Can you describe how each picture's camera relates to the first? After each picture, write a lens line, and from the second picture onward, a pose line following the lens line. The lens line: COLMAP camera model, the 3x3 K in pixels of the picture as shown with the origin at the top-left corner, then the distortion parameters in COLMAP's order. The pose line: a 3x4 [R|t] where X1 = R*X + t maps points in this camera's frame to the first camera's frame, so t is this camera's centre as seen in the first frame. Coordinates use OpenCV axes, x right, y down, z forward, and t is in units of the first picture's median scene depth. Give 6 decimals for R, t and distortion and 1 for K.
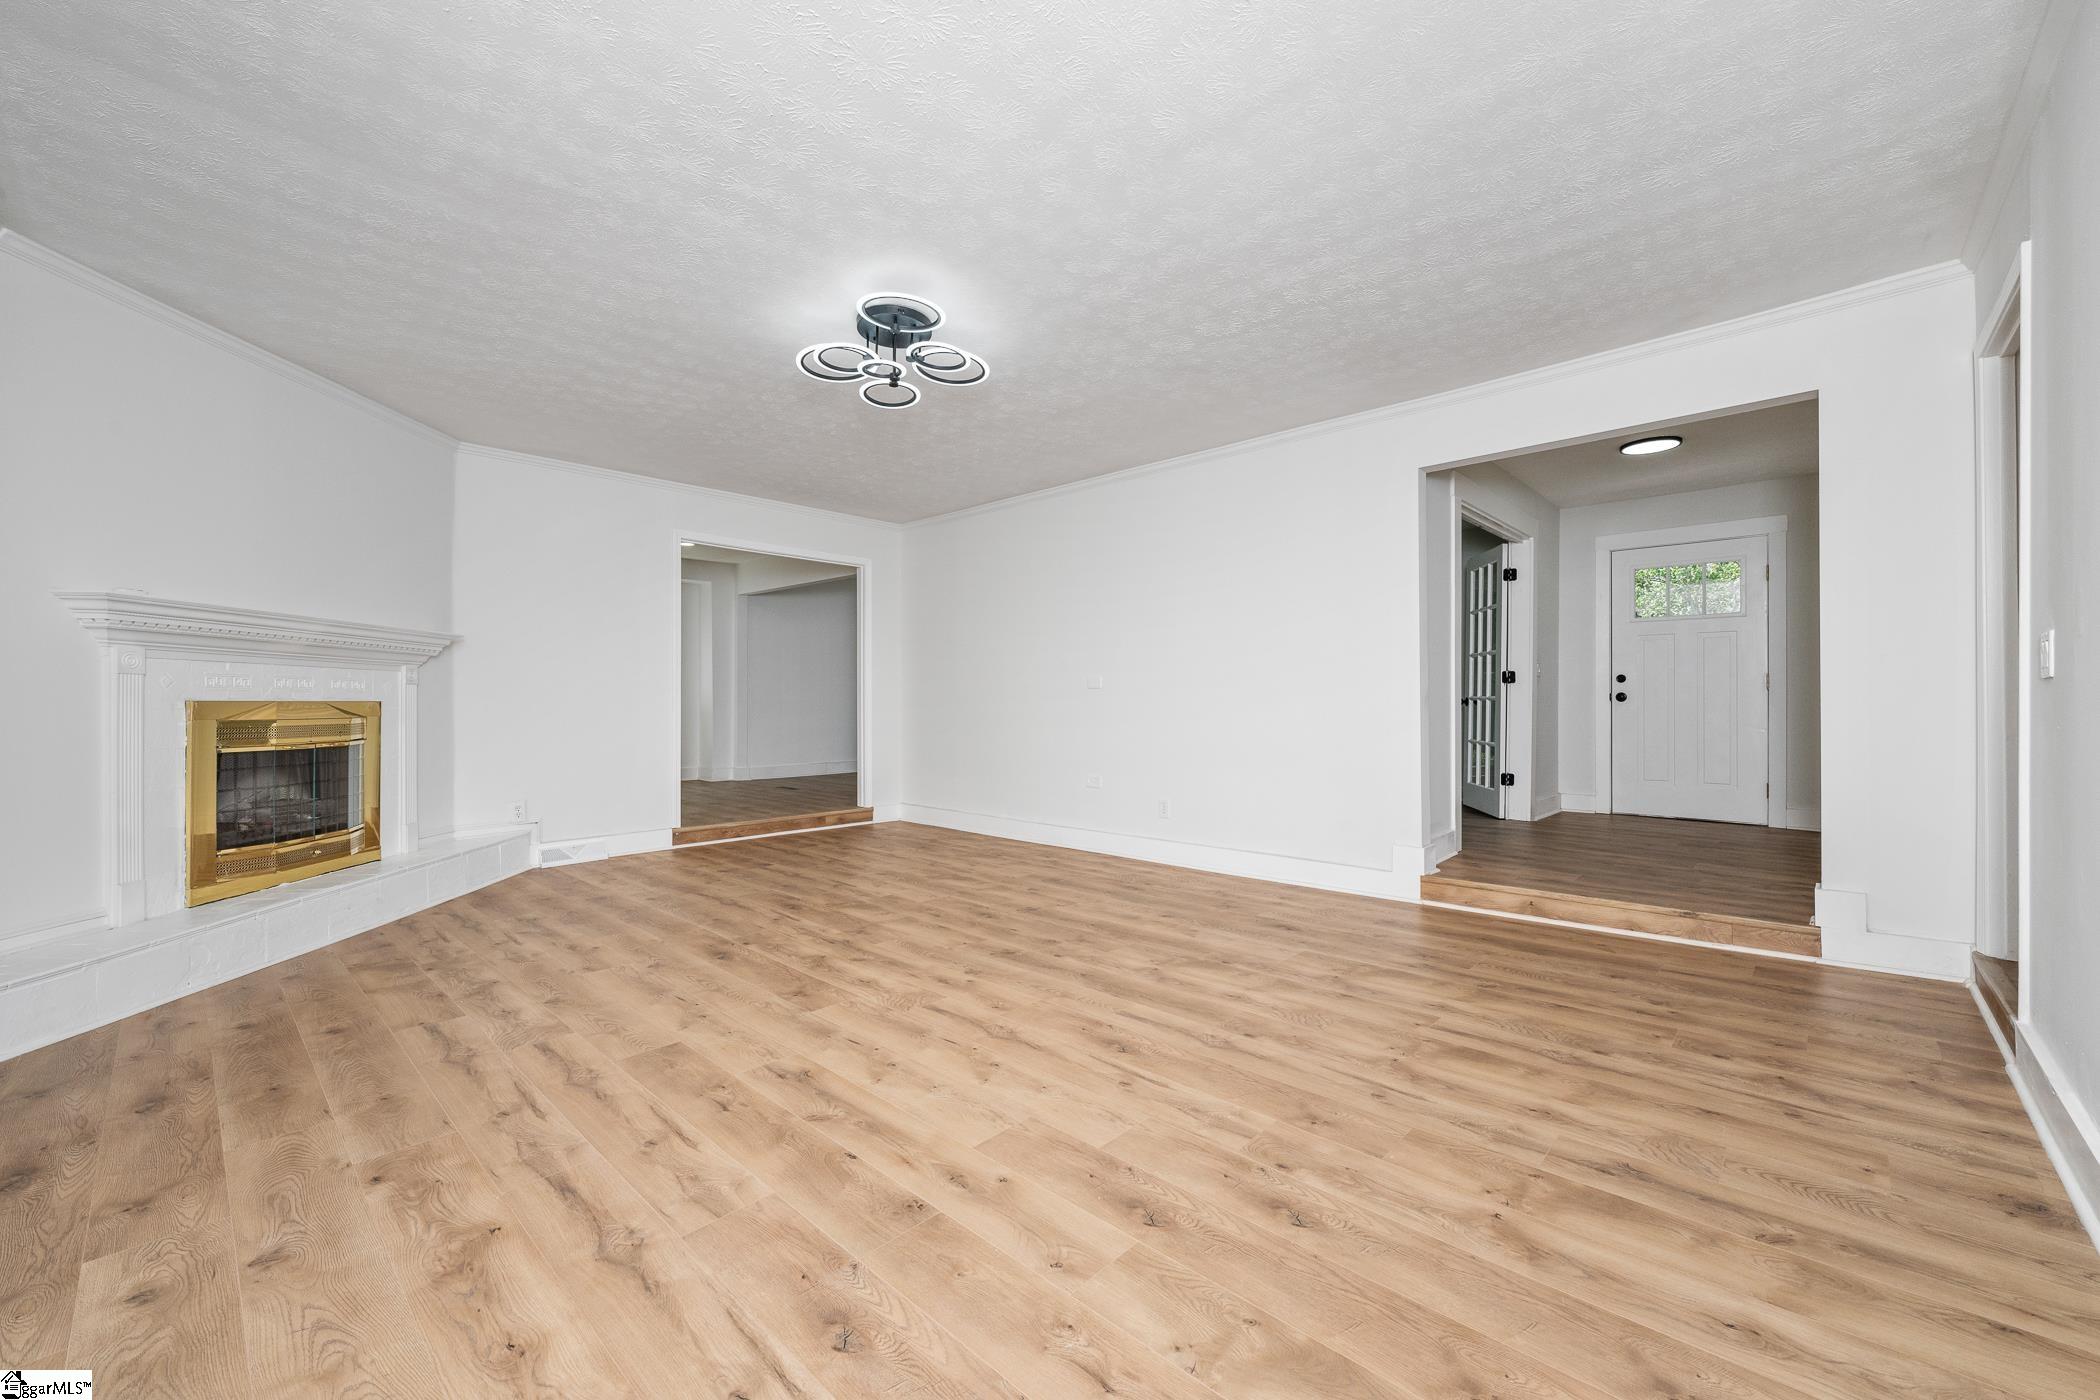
lens RADIAL K [[830.6, 0, 1047.2], [0, 830.6, 704.4], [0, 0, 1]] dist [0.003025, -0.000001]
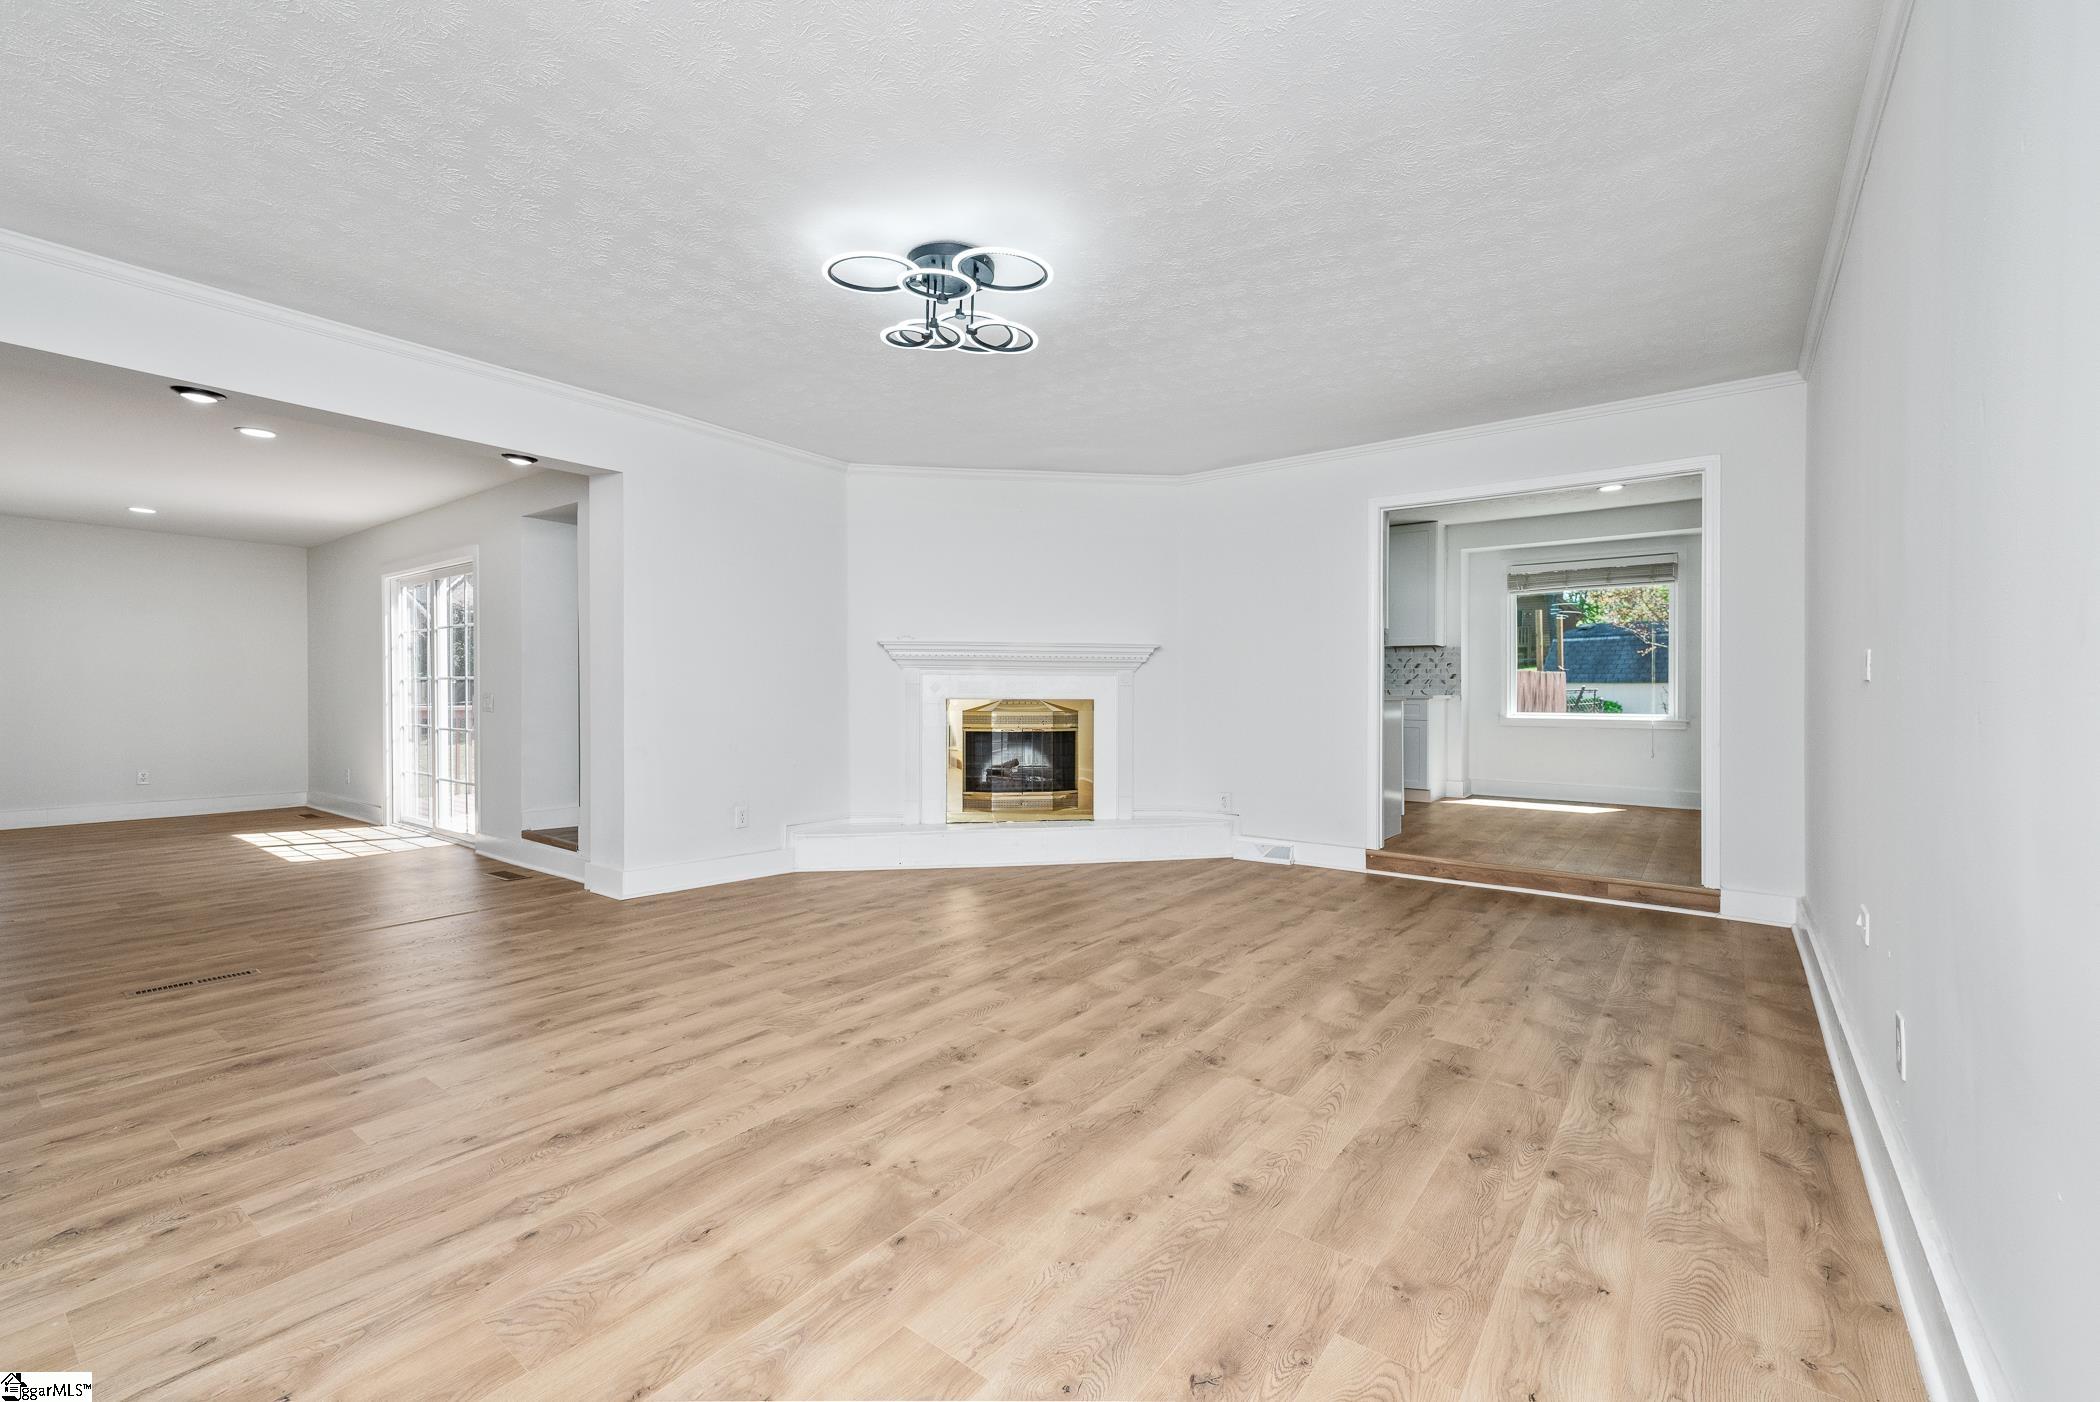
lens RADIAL K [[874.8, 0, 1029.9], [0, 874.8, 692.7], [0, 0, 1]] dist [0.015437, 0.000461]
pose [[0.095710, -0.000046, -0.995409, 0.722899], [-0.004464, 0.999990, -0.000475, -0.016845], [0.995399, 0.004489, 0.095709, 0.993632]]
